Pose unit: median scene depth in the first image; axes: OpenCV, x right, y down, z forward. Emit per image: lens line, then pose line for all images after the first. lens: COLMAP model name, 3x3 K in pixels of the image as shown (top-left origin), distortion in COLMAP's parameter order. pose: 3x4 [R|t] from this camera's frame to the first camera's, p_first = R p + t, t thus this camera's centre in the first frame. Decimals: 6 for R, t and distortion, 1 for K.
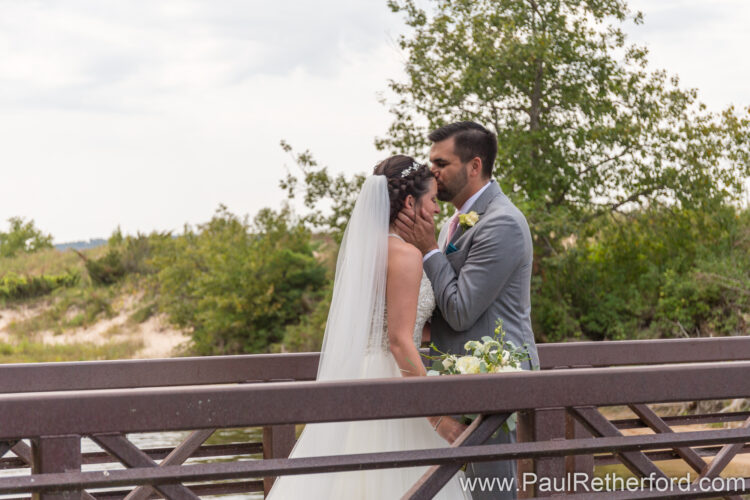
lens RADIAL K [[1599.7, 0, 371.6], [0, 1599.7, 254.2], [0, 0, 1]] dist [-0.065975, 0.000000]
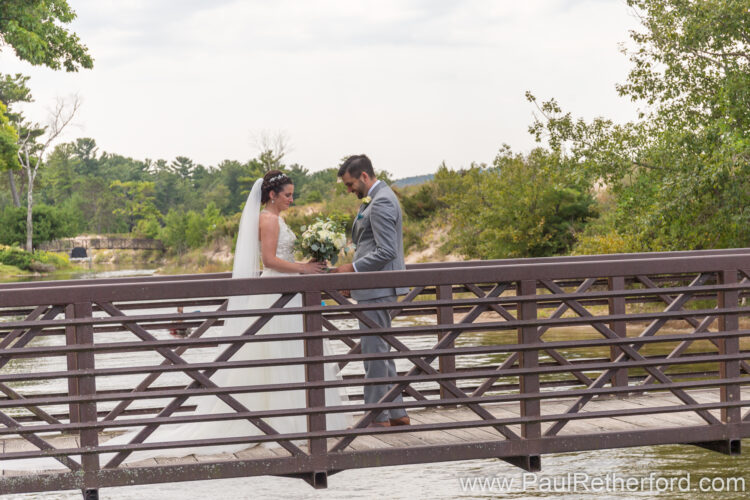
lens RADIAL K [[1599.7, 0, 394.1], [0, 1599.7, 263.7], [0, 0, 1]] dist [-0.065975, 0.000000]
pose [[0.978881, -0.015656, -0.203831, 0.073008], [0.025760, 0.998562, 0.047012, -0.004280], [0.202801, -0.051270, 0.977877, -0.120362]]
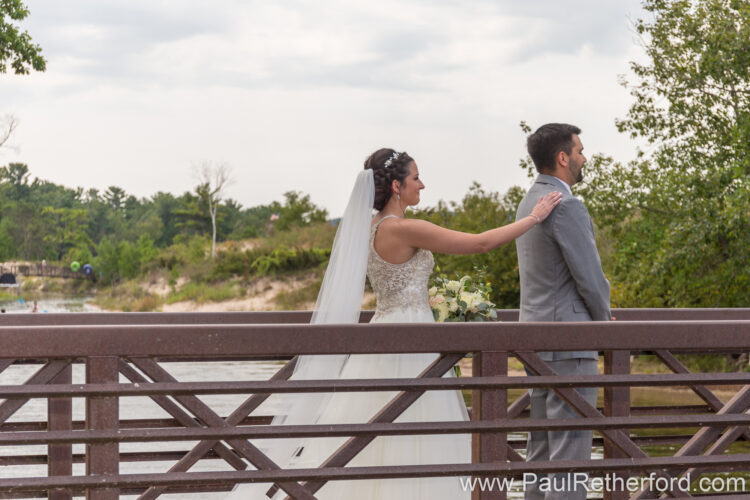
lens RADIAL K [[1599.7, 0, 384.9], [0, 1599.7, 249.5], [0, 0, 1]] dist [-0.065975, 0.000000]
pose [[0.986028, 0.019761, -0.165405, 0.026473], [-0.017933, 0.999761, 0.012539, 0.000167], [0.165613, -0.009398, 0.986146, -0.030078]]
